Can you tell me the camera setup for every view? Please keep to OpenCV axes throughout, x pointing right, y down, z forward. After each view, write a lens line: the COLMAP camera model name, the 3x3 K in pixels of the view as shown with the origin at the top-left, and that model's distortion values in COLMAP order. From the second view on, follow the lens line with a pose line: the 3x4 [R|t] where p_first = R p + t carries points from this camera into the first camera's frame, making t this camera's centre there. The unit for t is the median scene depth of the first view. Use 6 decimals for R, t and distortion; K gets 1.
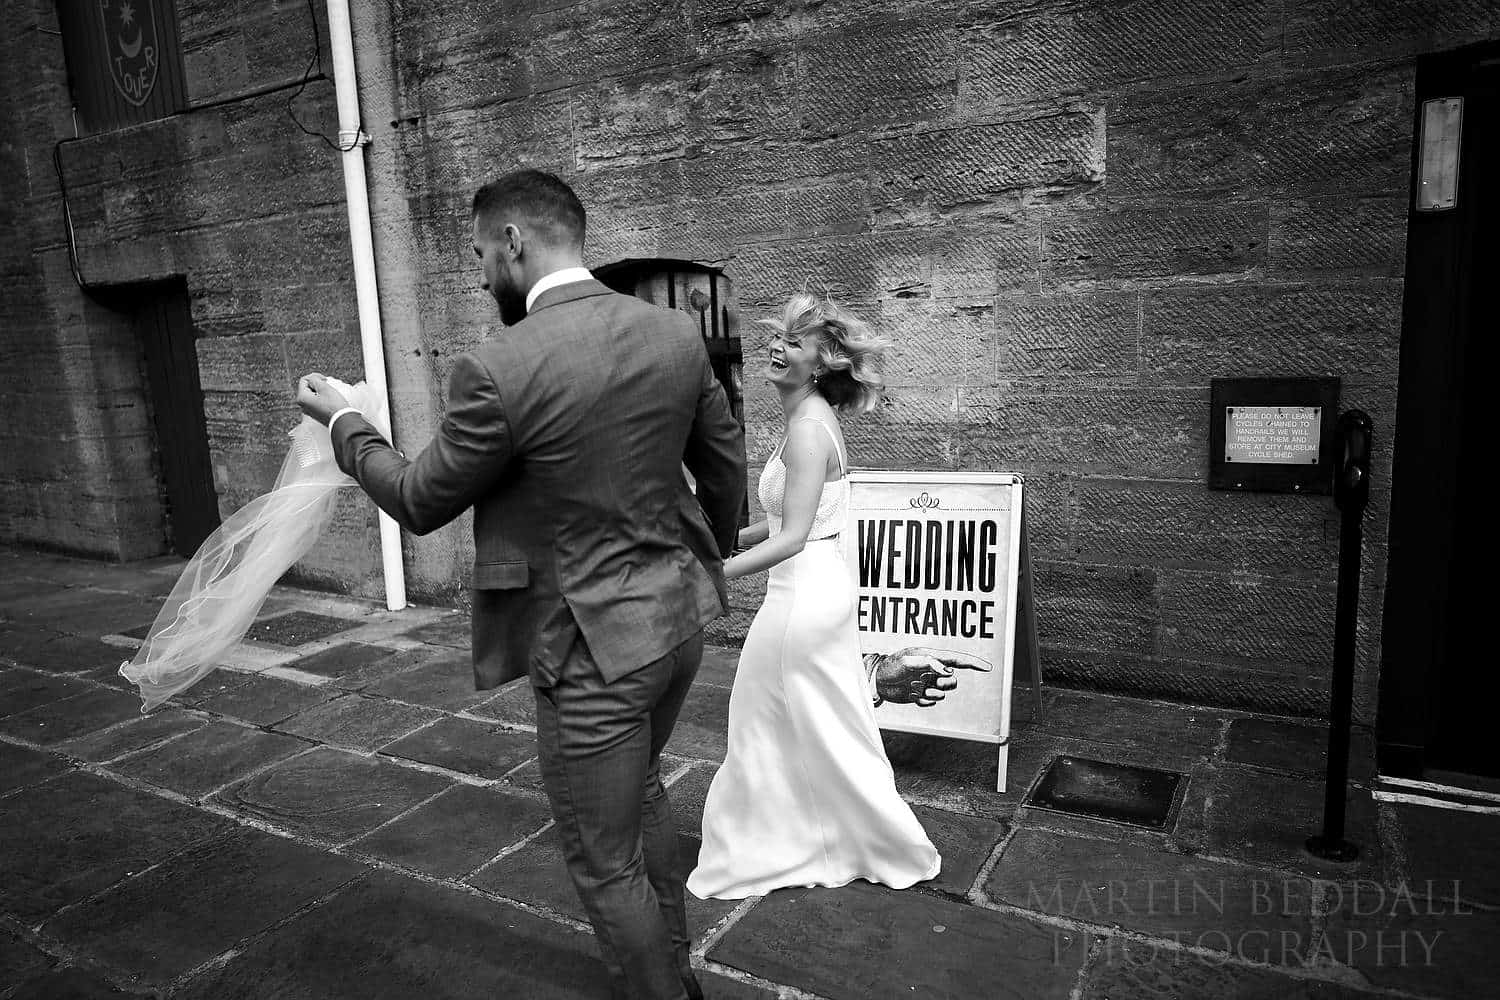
lens RADIAL K [[1037.1, 0, 745.8], [0, 1037.1, 503.8], [0, 0, 1]] dist [-0.059162, 0.044965]
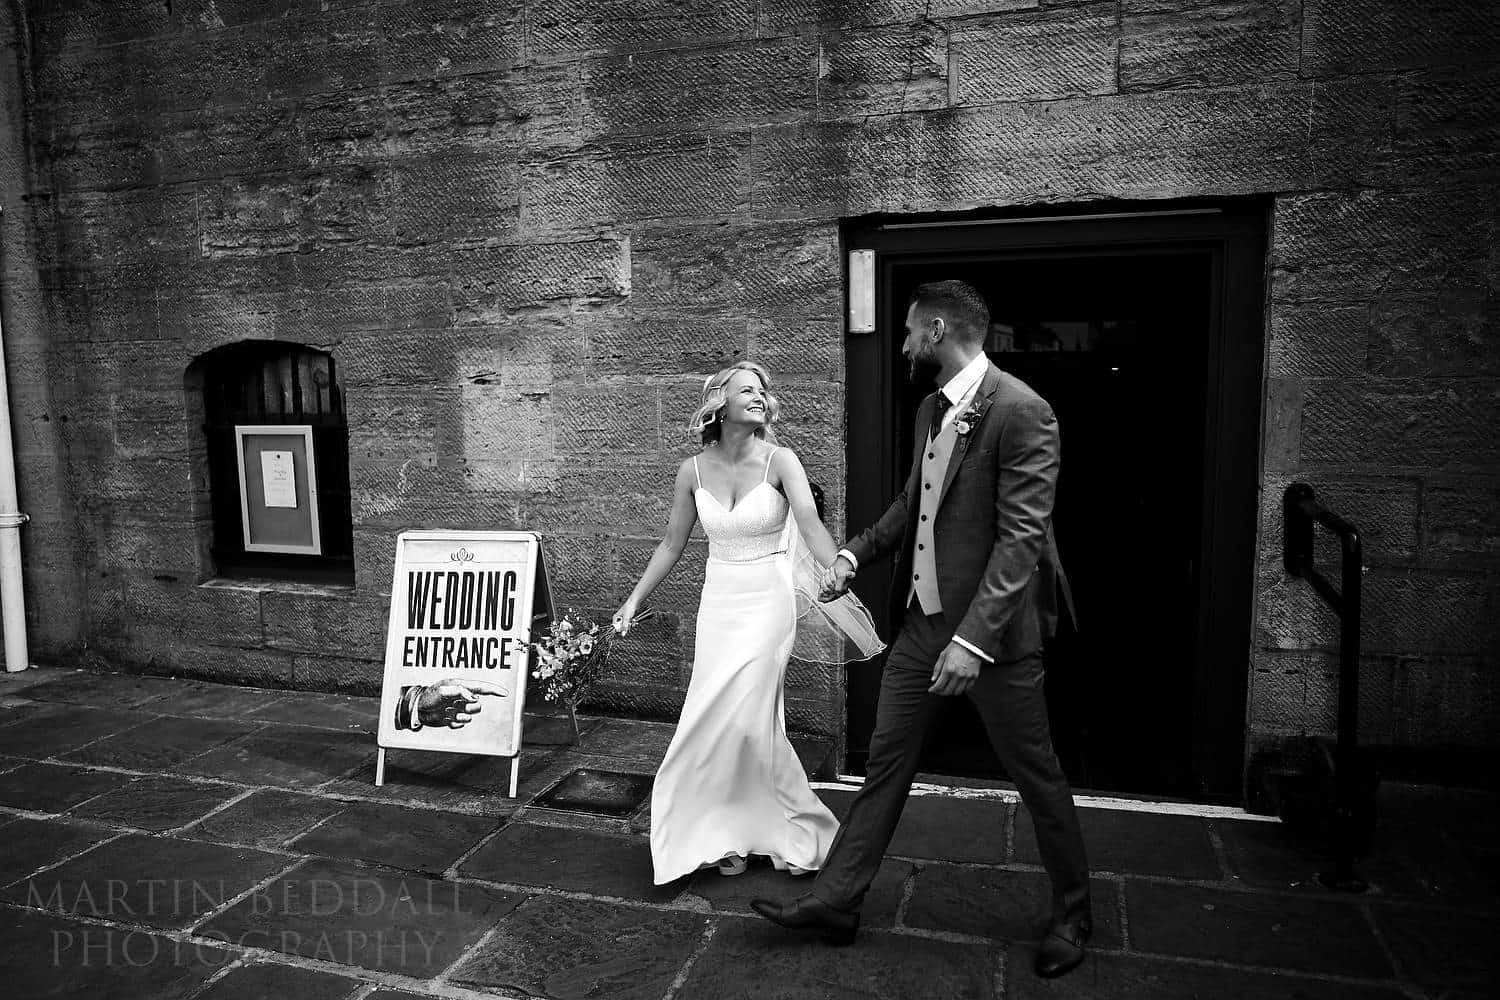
lens RADIAL K [[1037.1, 0, 760.1], [0, 1037.1, 507.2], [0, 0, 1]] dist [-0.059162, 0.044965]
pose [[0.973518, 0.011073, 0.228342, 0.204241], [0.004686, 0.997650, -0.068359, 0.021591], [-0.228562, 0.067619, 0.971178, -0.204081]]
